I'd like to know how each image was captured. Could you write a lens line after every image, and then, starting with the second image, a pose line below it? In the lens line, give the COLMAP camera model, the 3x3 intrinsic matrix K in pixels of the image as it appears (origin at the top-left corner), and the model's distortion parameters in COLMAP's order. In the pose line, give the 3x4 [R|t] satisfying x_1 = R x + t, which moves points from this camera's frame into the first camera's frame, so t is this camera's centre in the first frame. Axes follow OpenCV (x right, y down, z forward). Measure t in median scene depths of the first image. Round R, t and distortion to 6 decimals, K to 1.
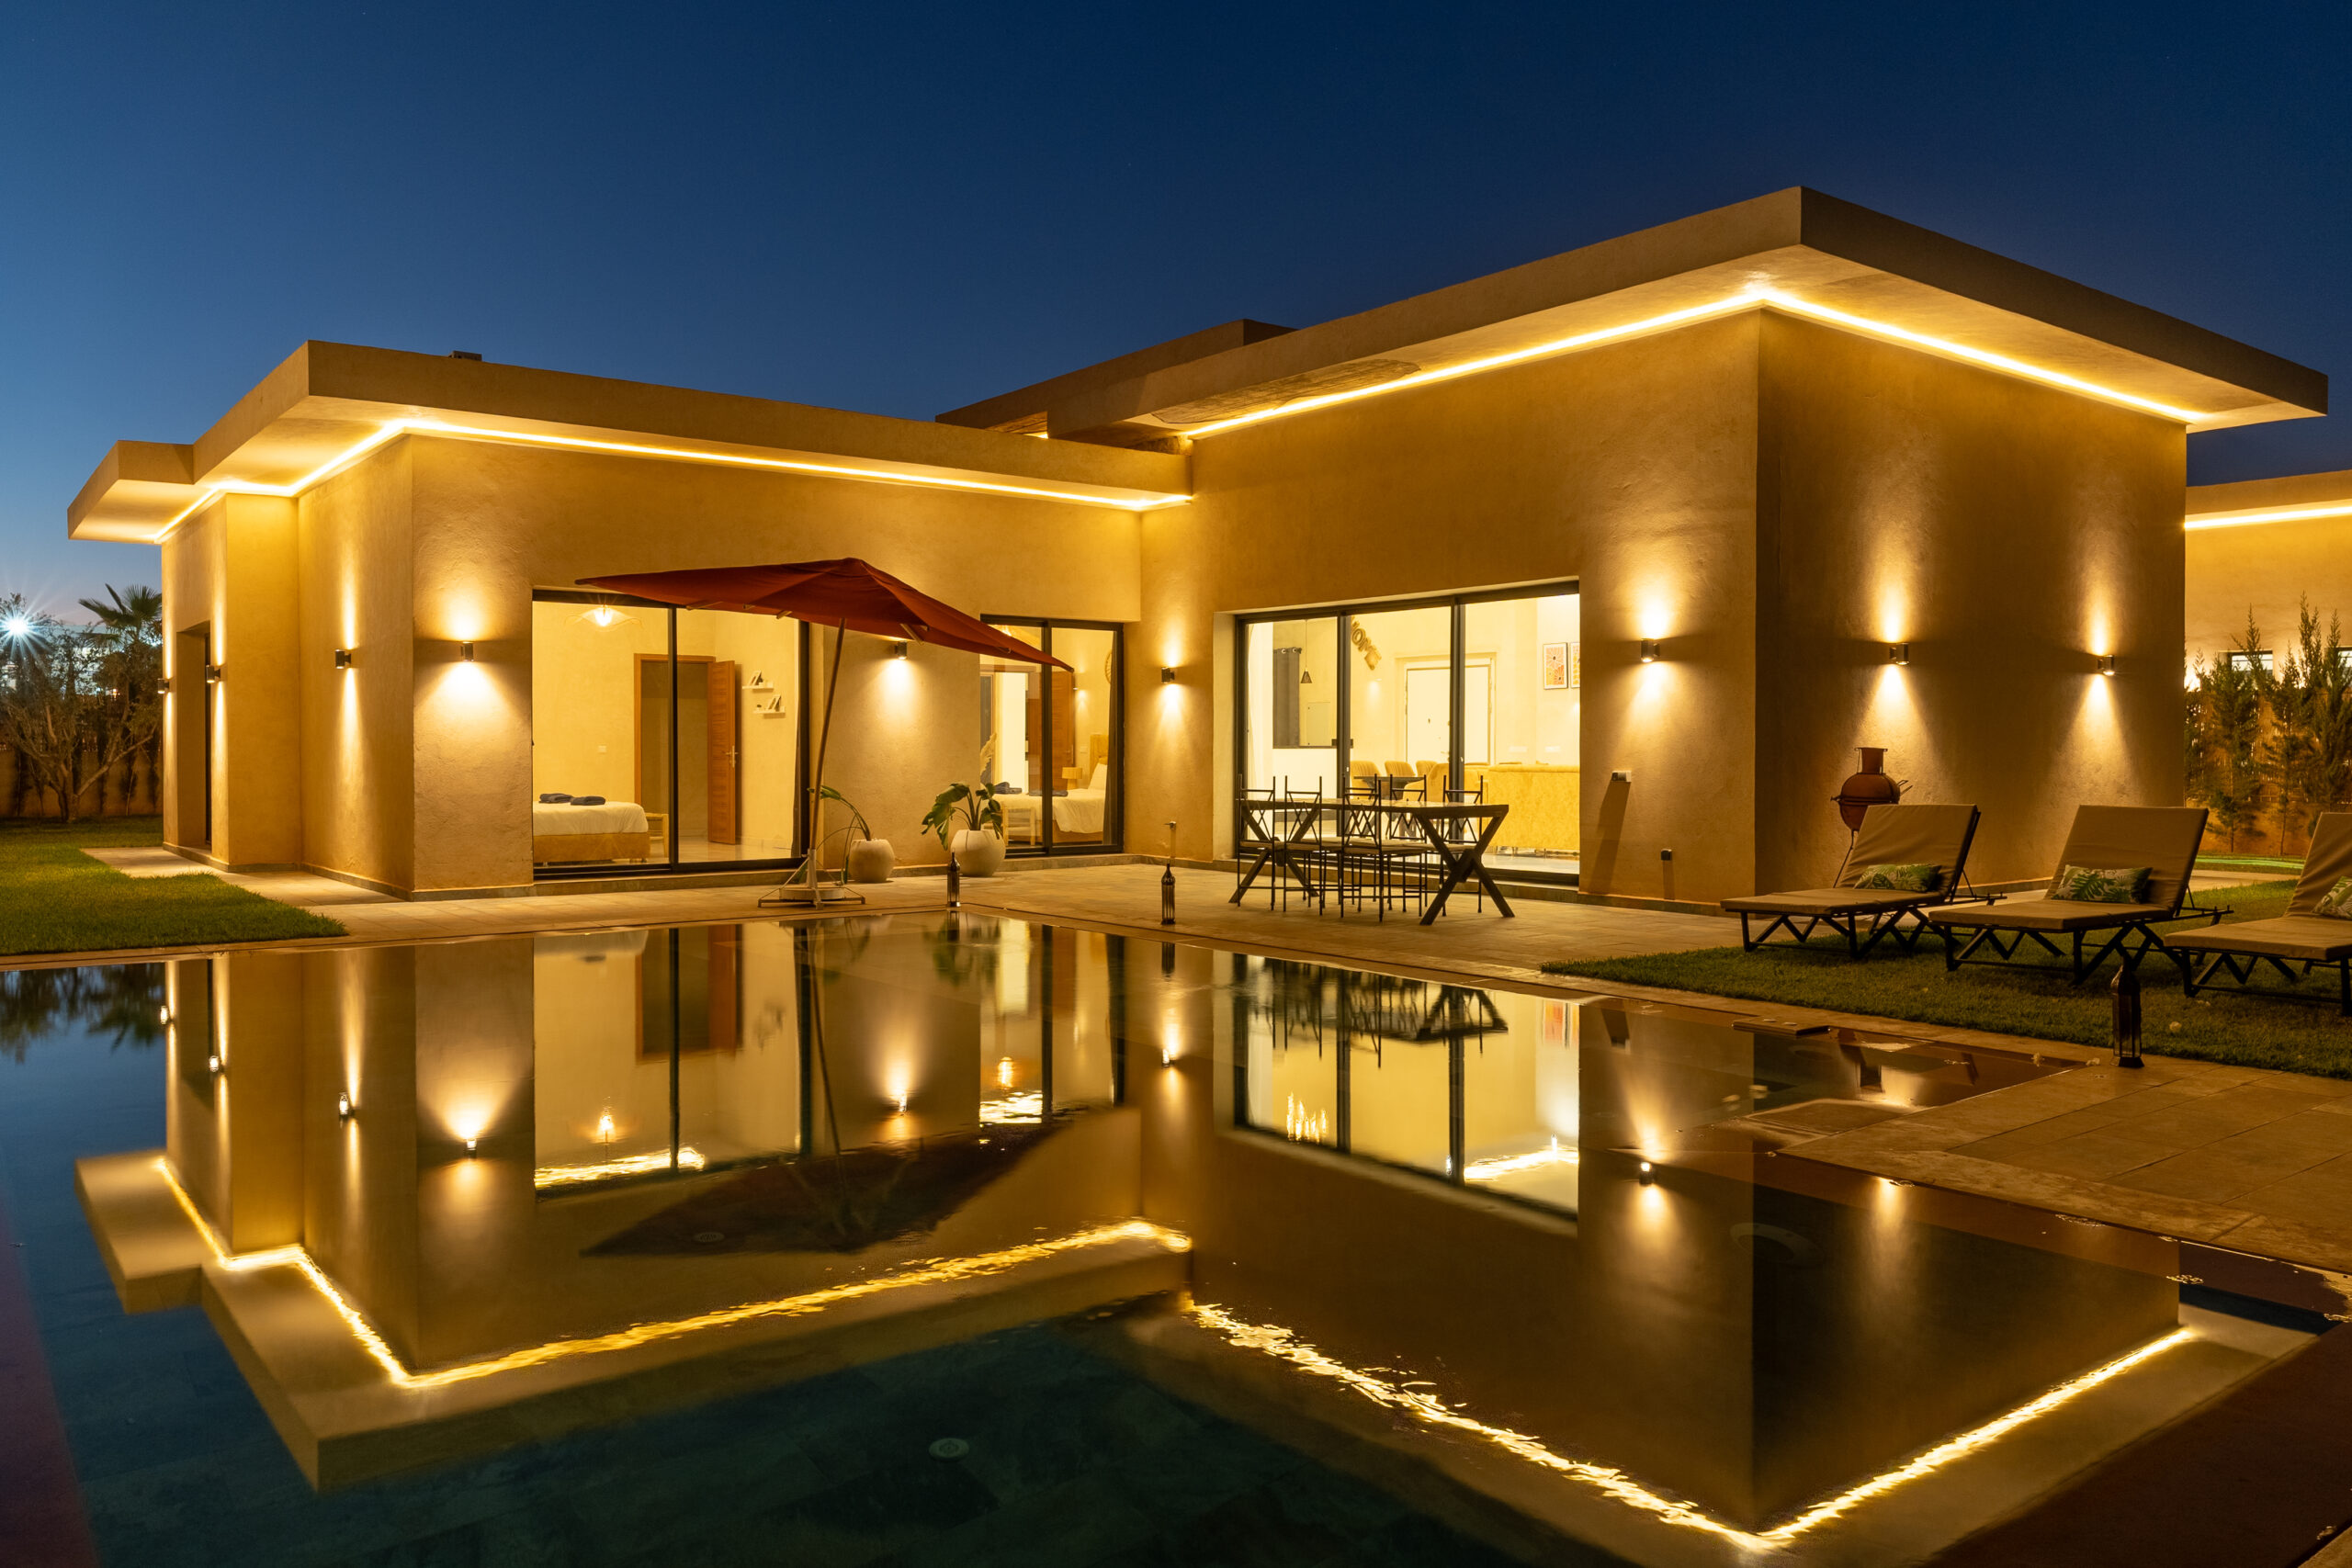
lens RADIAL K [[1701.7, 0, 1176.0], [0, 1701.7, 784.0], [0, 0, 1]] dist [-0.004689, -0.019825]
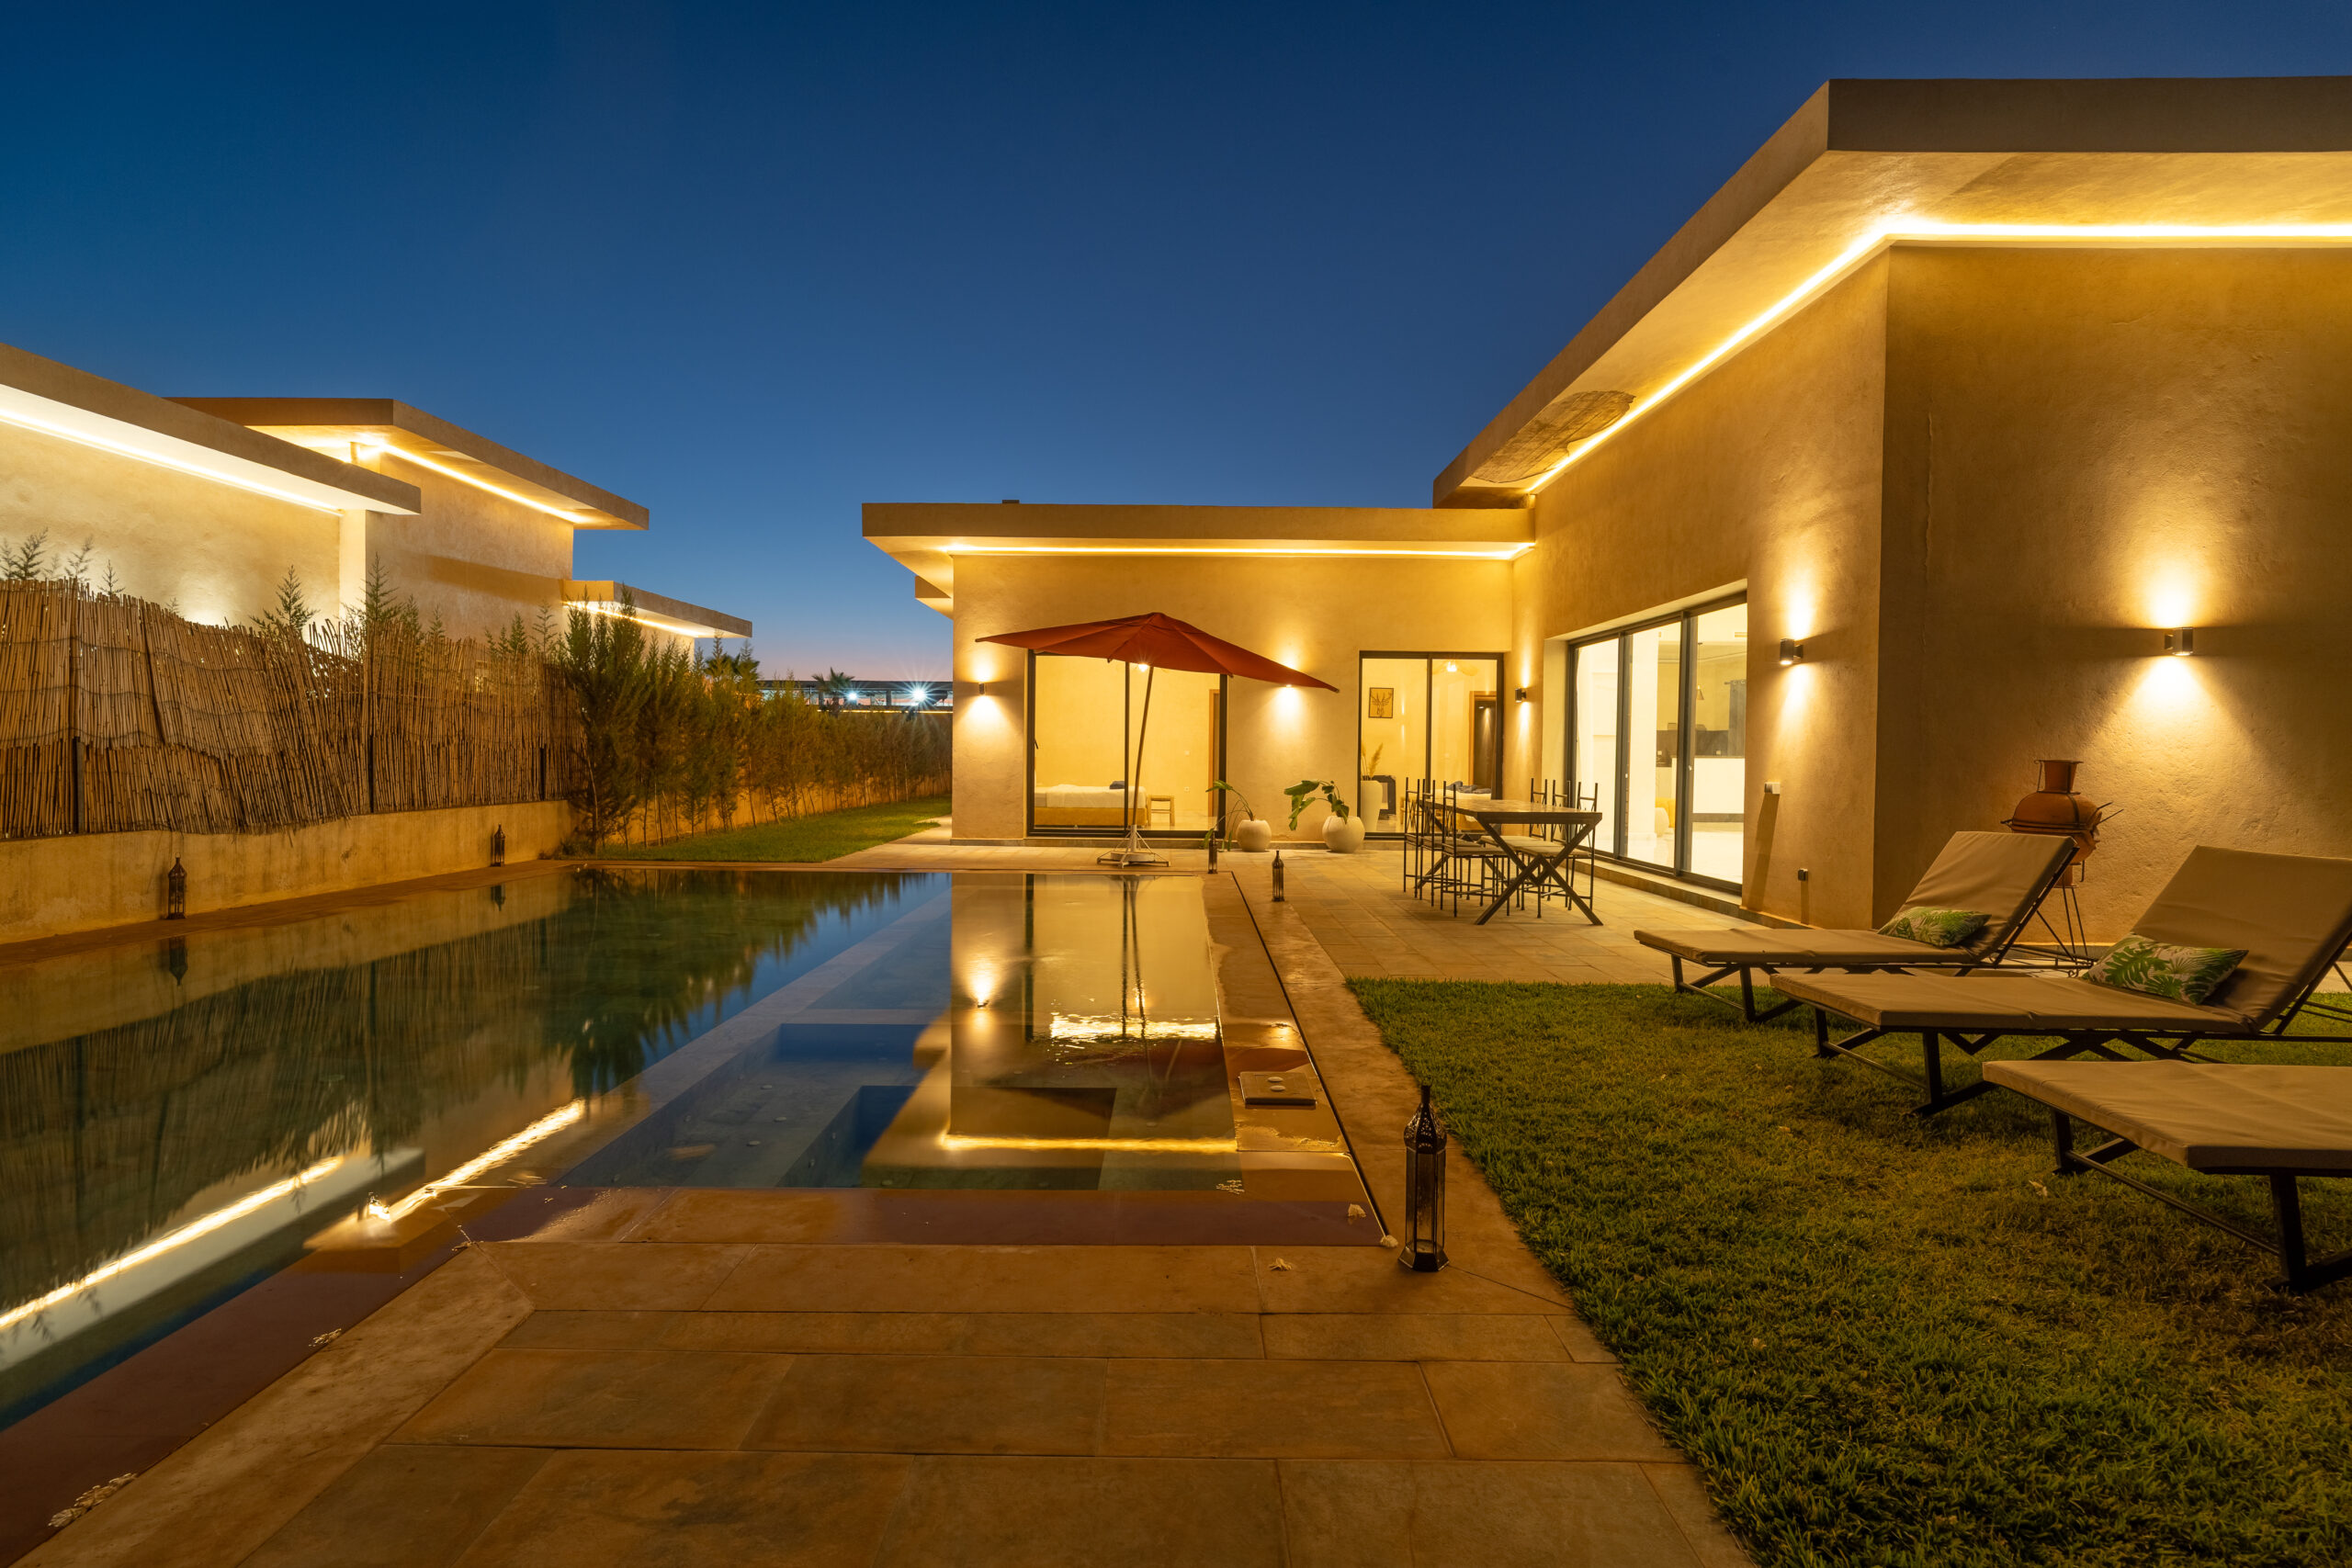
lens RADIAL K [[1106.3, 0, 1176.0], [0, 1106.3, 784.0], [0, 0, 1]] dist [-0.023516, 0.010116]
pose [[0.784775, 0.025243, -0.619266, 0.374565], [-0.022609, 0.999671, 0.012097, -0.006514], [0.619368, 0.004508, 0.785088, 0.314734]]
